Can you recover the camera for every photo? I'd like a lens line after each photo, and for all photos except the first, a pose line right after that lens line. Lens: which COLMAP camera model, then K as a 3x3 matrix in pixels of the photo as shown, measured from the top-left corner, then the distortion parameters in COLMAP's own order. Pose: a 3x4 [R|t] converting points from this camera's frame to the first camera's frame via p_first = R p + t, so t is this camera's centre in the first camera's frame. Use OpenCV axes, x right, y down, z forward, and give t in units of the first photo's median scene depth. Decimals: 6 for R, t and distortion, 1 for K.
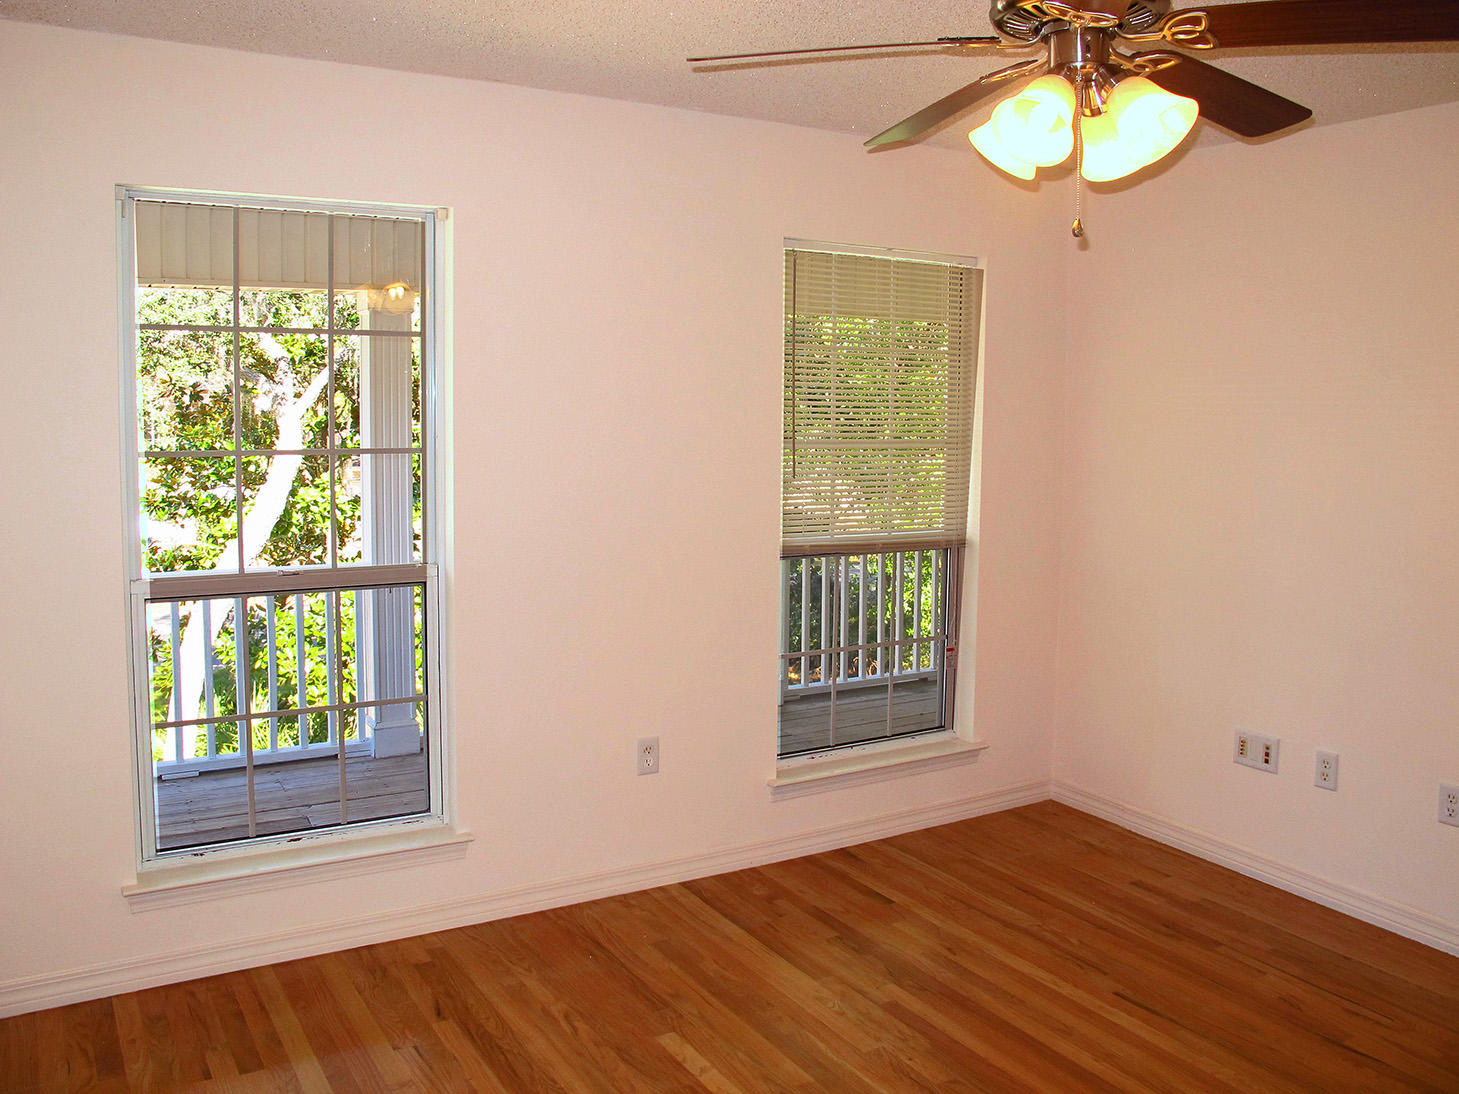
lens RADIAL K [[1229.7, 0, 729.5], [0, 1229.7, 547.0], [0, 0, 1]] dist [-0.124862, 0.101716]
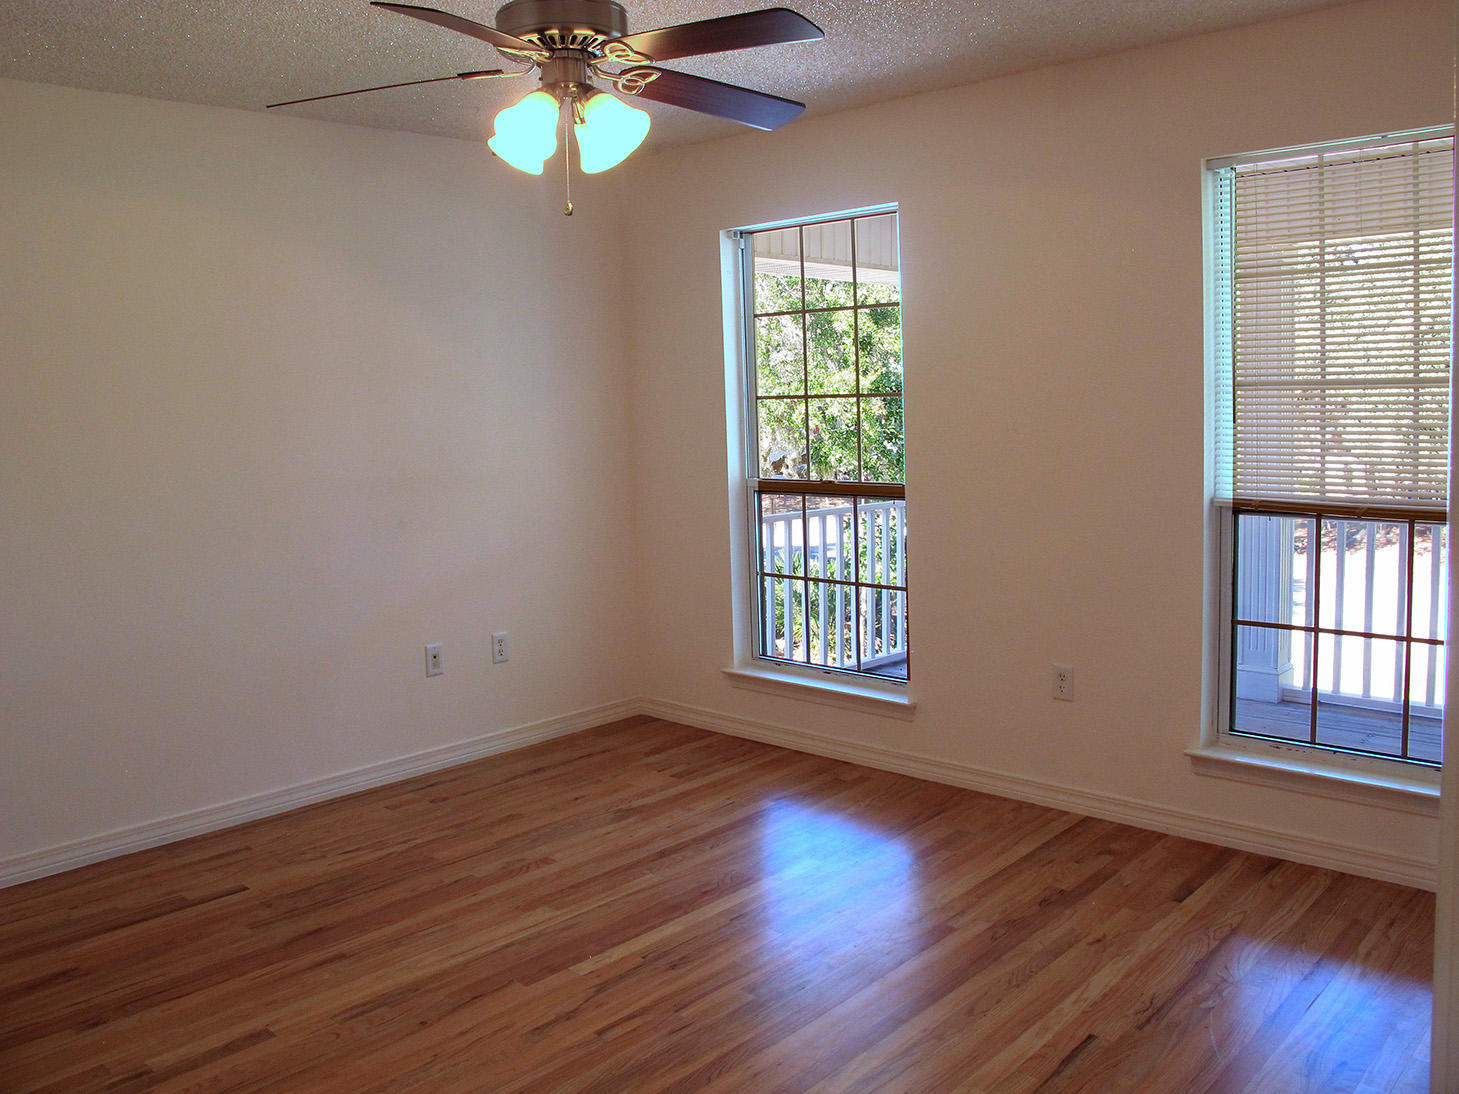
lens RADIAL K [[1183.8, 0, 729.5], [0, 1183.8, 547.0], [0, 0, 1]] dist [-0.000283, -0.000458]
pose [[0.277039, 0.095611, -0.956090, 0.848066], [-0.069102, 0.994443, 0.079423, -0.010187], [0.958371, 0.044065, 0.282106, 0.434770]]
